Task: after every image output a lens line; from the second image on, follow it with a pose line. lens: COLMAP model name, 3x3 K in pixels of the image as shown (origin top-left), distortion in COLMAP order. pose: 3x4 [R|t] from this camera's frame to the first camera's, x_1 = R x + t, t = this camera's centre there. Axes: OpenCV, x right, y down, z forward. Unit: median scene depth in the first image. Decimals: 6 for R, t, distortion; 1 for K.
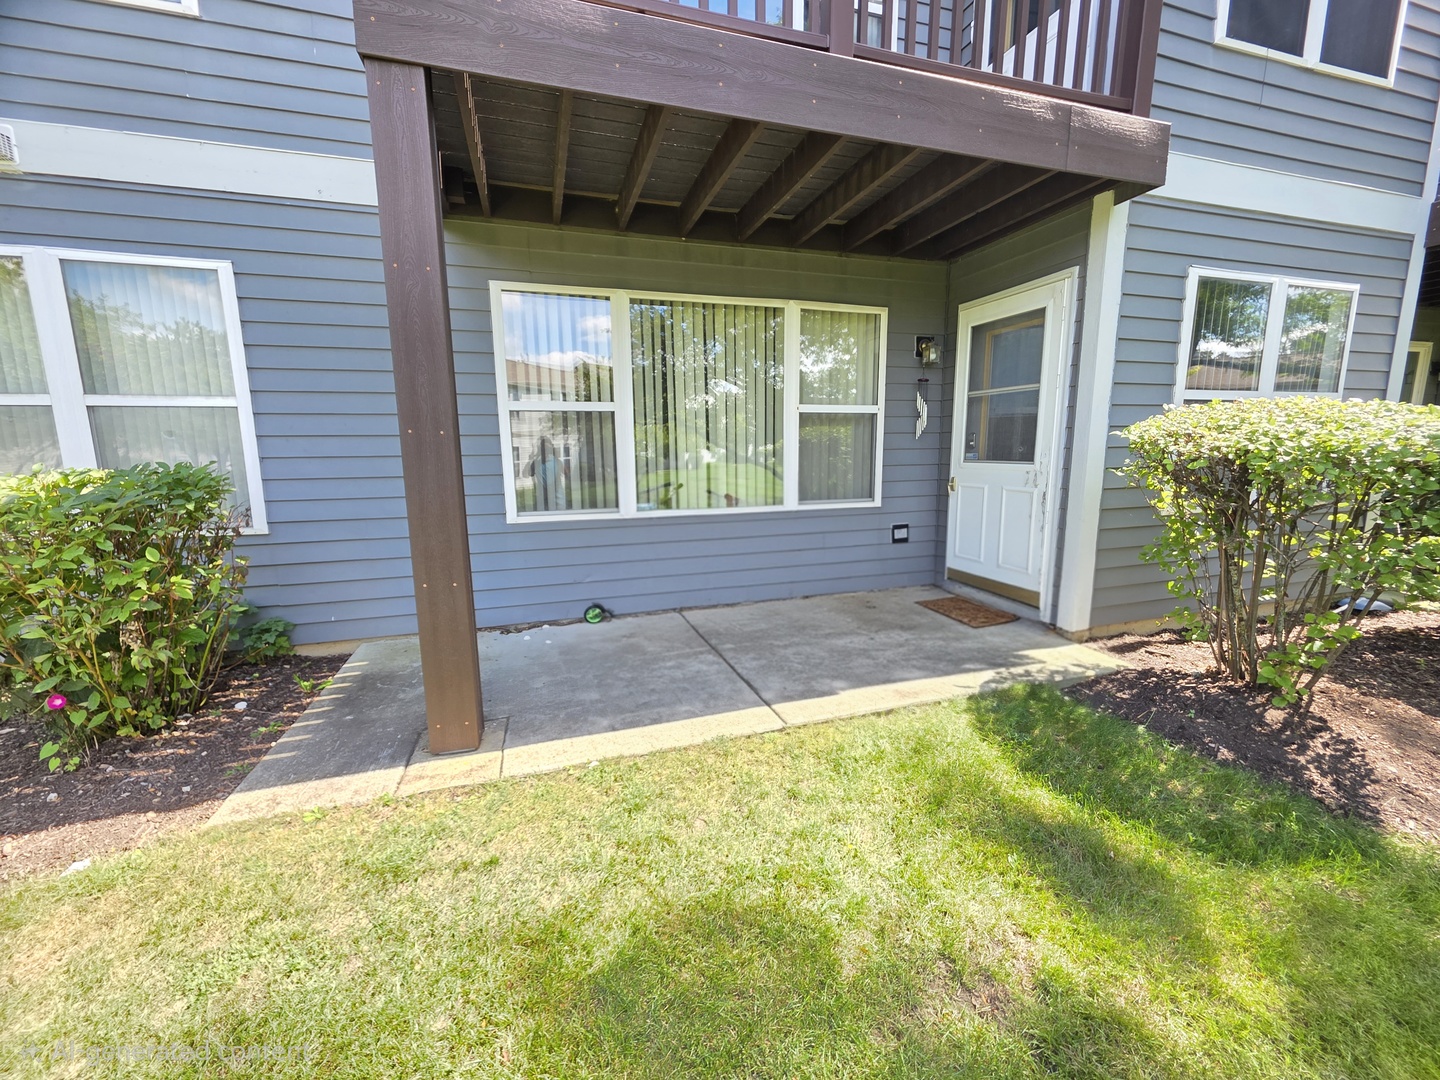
lens RADIAL K [[578.8, 0, 720.2], [0, 578.8, 541.0], [0, 0, 1]] dist [-0.003811, 0.000490]
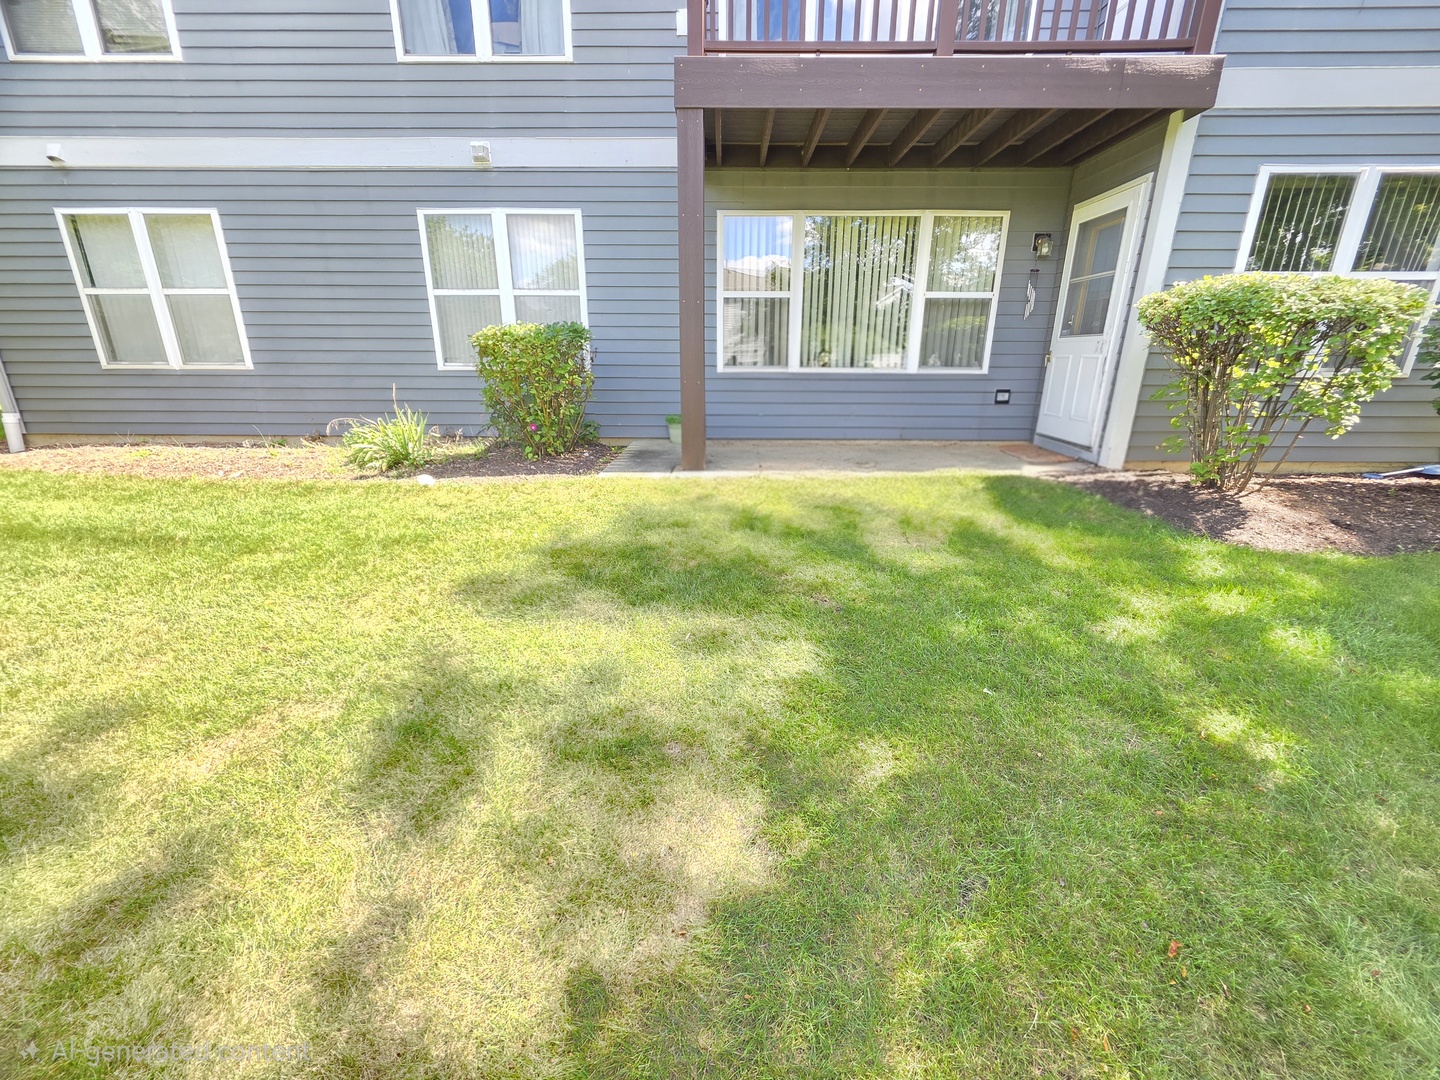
lens RADIAL K [[578.8, 0, 715.5], [0, 578.8, 540.0], [0, 0, 1]] dist [-0.003811, 0.000490]
pose [[0.949682, 0.108399, -0.293861, 0.149521], [-0.064882, 0.985937, 0.154009, 0.184794], [0.306423, -0.127193, 0.943359, -0.576749]]
